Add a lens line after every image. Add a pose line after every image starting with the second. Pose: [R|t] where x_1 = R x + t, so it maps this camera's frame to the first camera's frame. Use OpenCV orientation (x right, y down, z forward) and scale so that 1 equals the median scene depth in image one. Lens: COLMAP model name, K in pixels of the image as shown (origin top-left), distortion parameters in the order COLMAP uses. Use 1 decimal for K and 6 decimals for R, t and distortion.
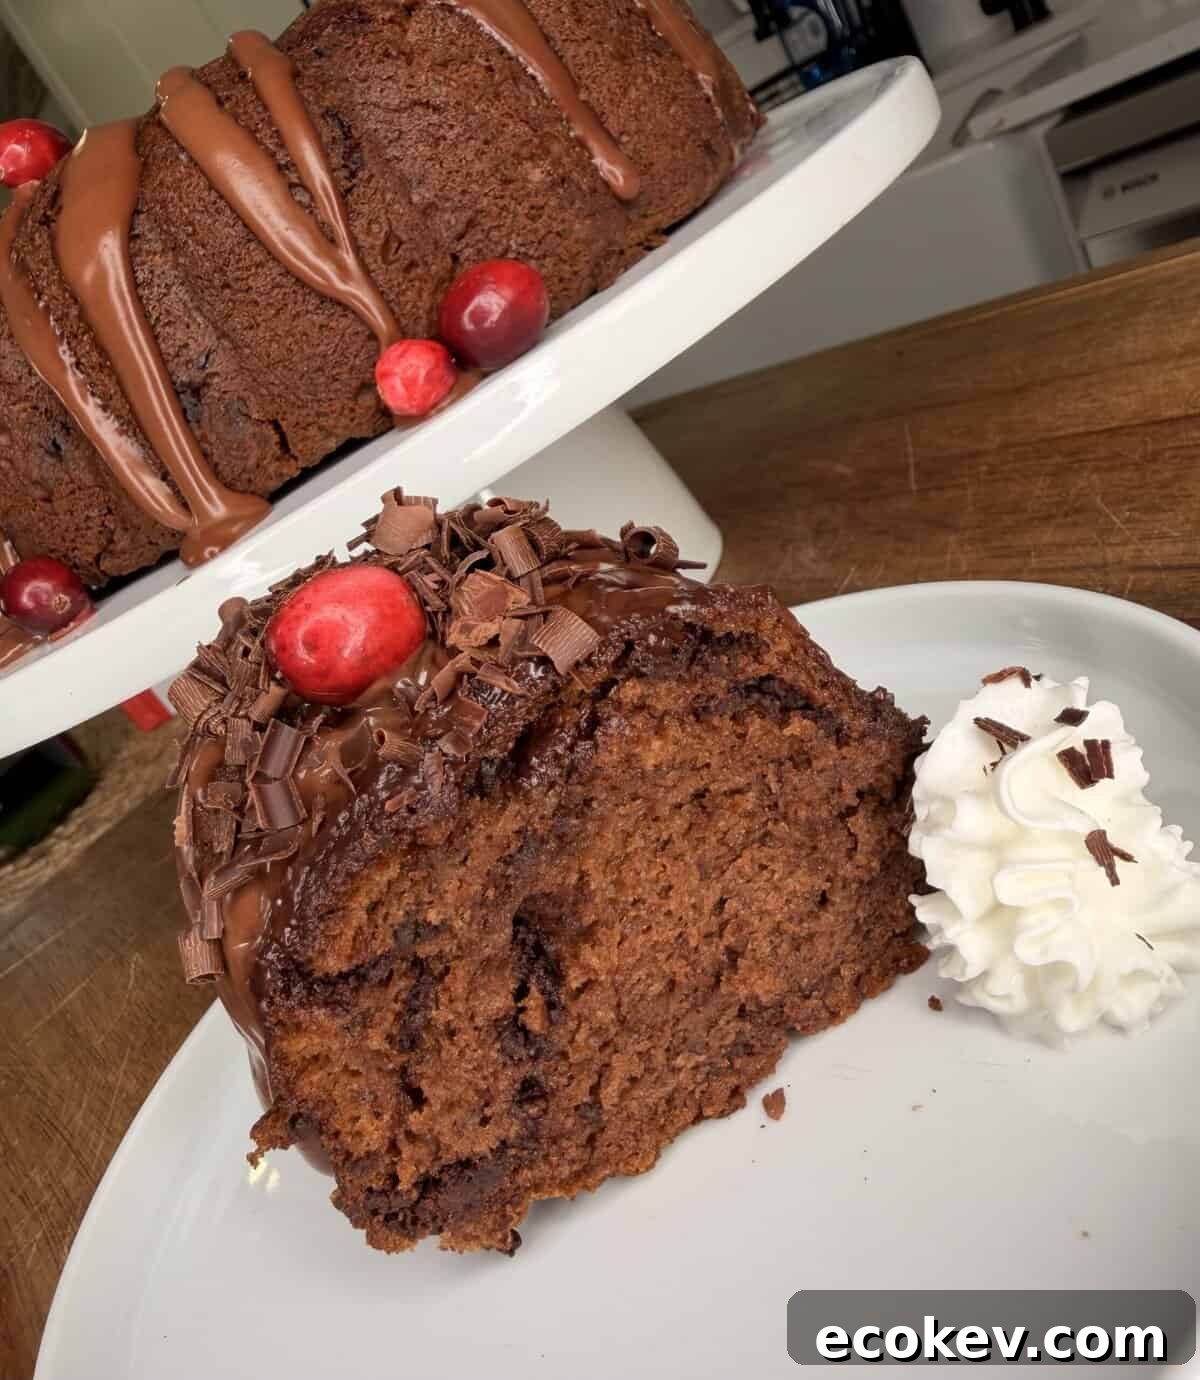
lens RADIAL K [[1056.3, 0, 599.8], [0, 1056.3, 690.3], [0, 0, 1]] dist [-0.015468, -0.007167]
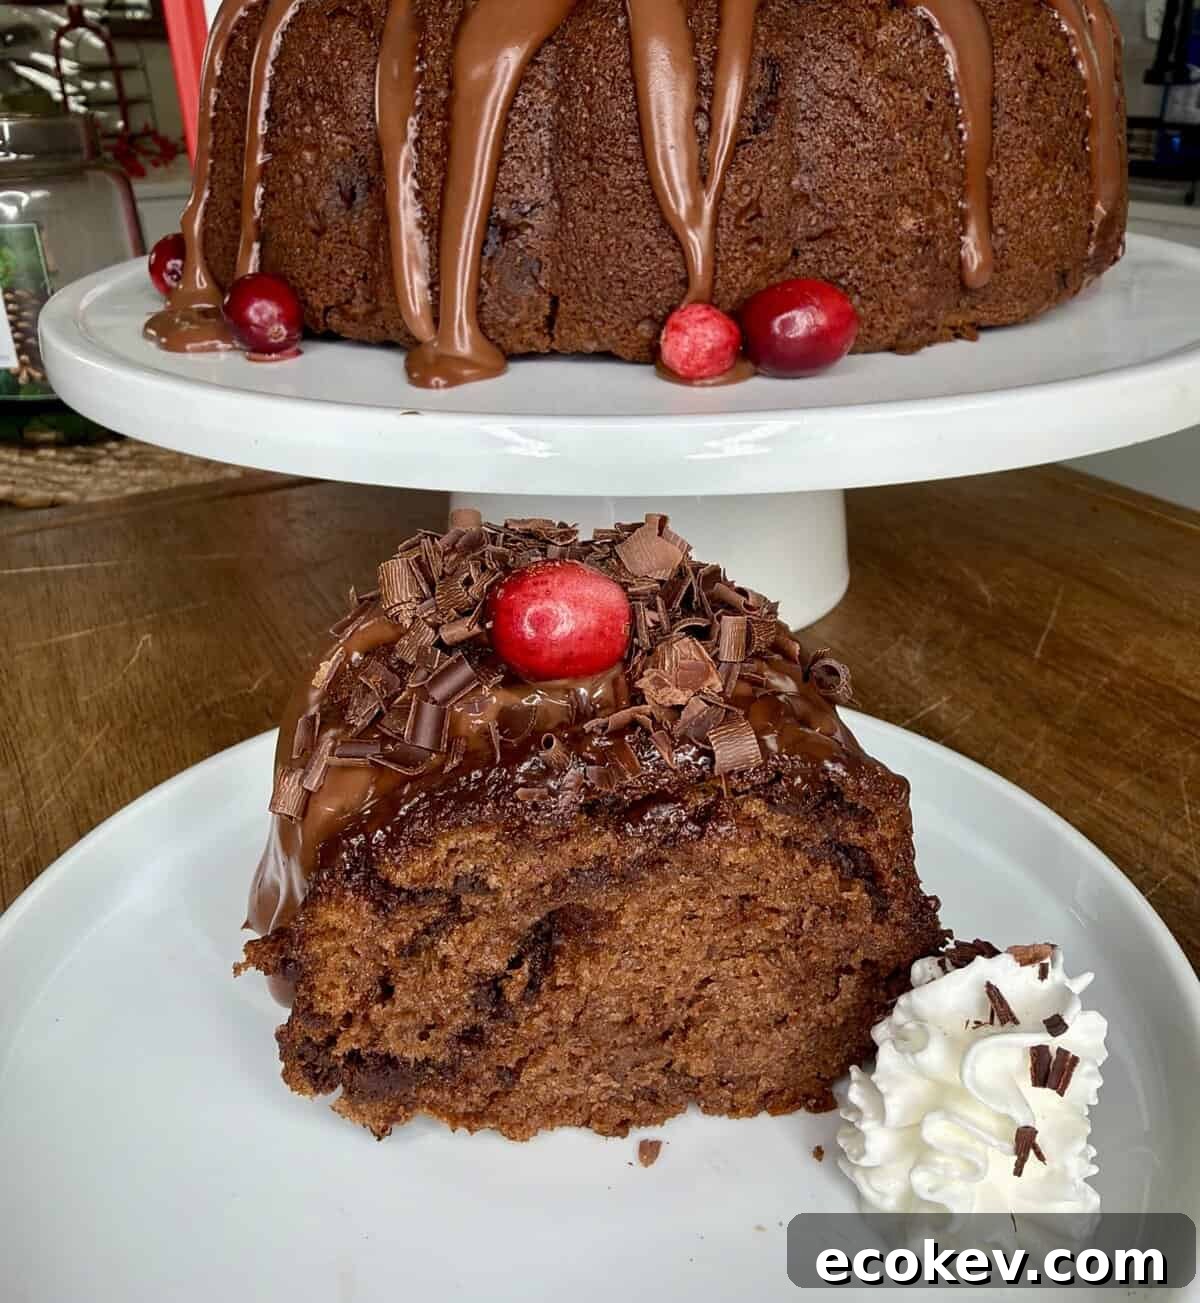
lens RADIAL K [[1090.4, 0, 599.8], [0, 1090.4, 651.7], [0, 0, 1]] dist [-0.024701, 0.000773]
pose [[0.847836, 0.528741, 0.040090, -0.209214], [-0.530057, 0.843006, 0.091543, -0.135551], [0.014606, -0.098864, 0.994994, -0.099495]]
